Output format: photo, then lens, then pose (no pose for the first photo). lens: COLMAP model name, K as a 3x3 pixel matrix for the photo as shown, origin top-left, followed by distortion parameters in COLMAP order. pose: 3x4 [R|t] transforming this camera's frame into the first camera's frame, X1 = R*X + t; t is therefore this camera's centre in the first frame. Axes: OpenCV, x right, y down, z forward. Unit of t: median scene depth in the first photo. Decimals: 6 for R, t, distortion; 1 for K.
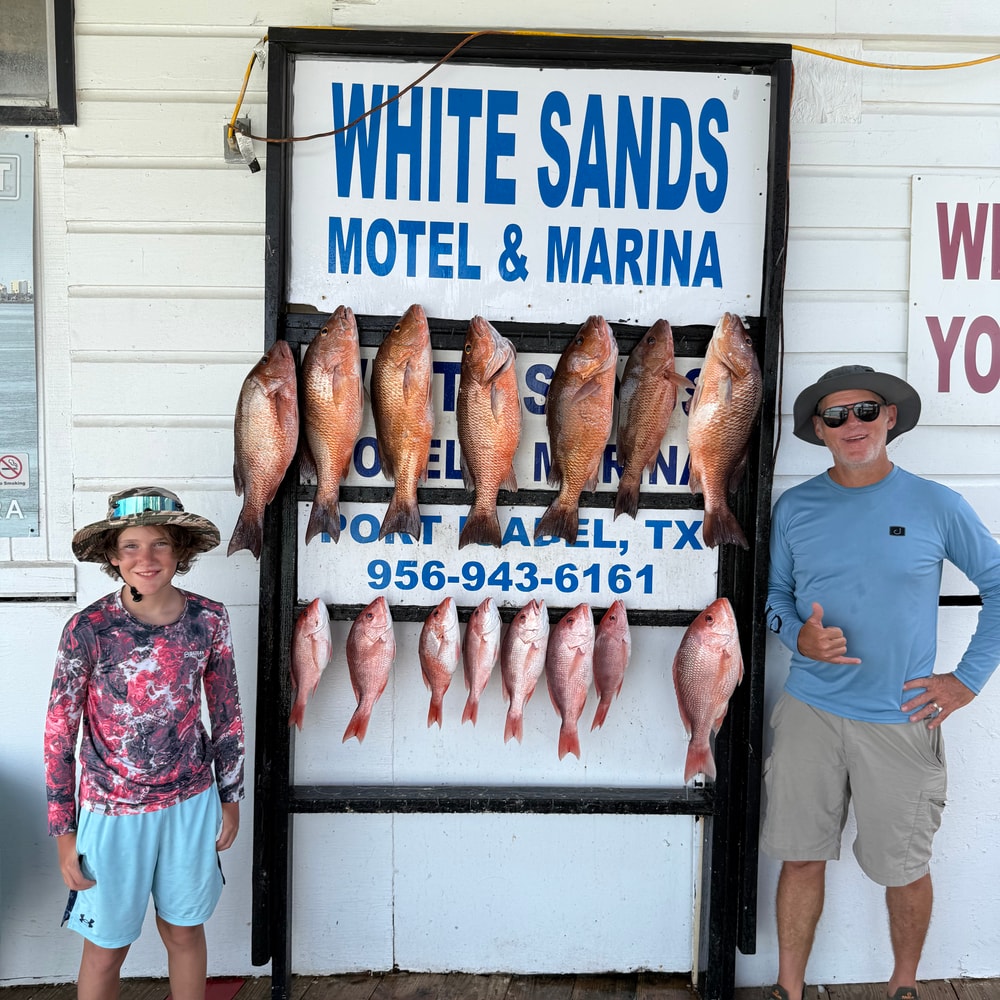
lens RADIAL K [[958.6, 0, 499.5], [0, 958.6, 497.6], [0, 0, 1]] dist [0.088499, -0.160671]
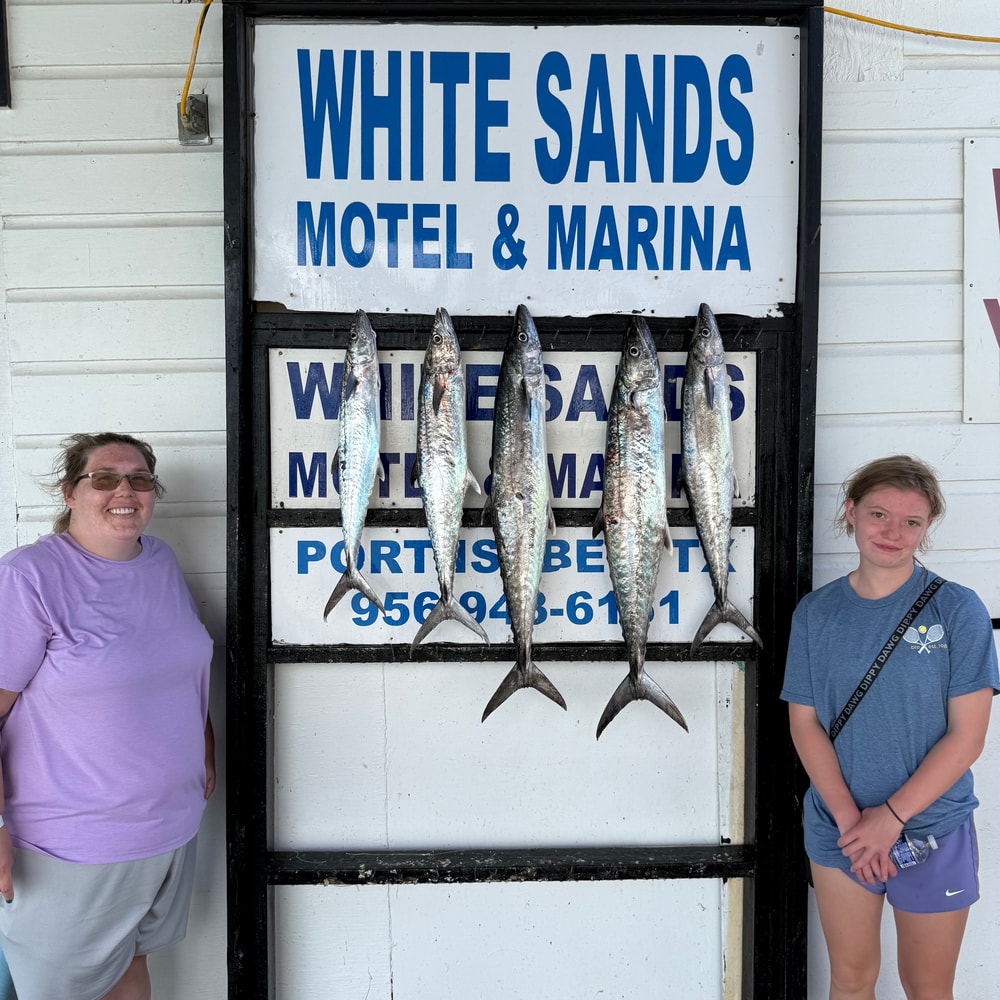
lens RADIAL K [[958.6, 0, 499.1], [0, 958.6, 491.8], [0, 0, 1]] dist [0.088499, -0.160671]
pose [[0.999599, -0.023504, -0.015763, 0.013503], [0.023258, 0.999608, -0.015617, -0.010103], [0.016124, 0.015244, 0.999754, 0.129850]]
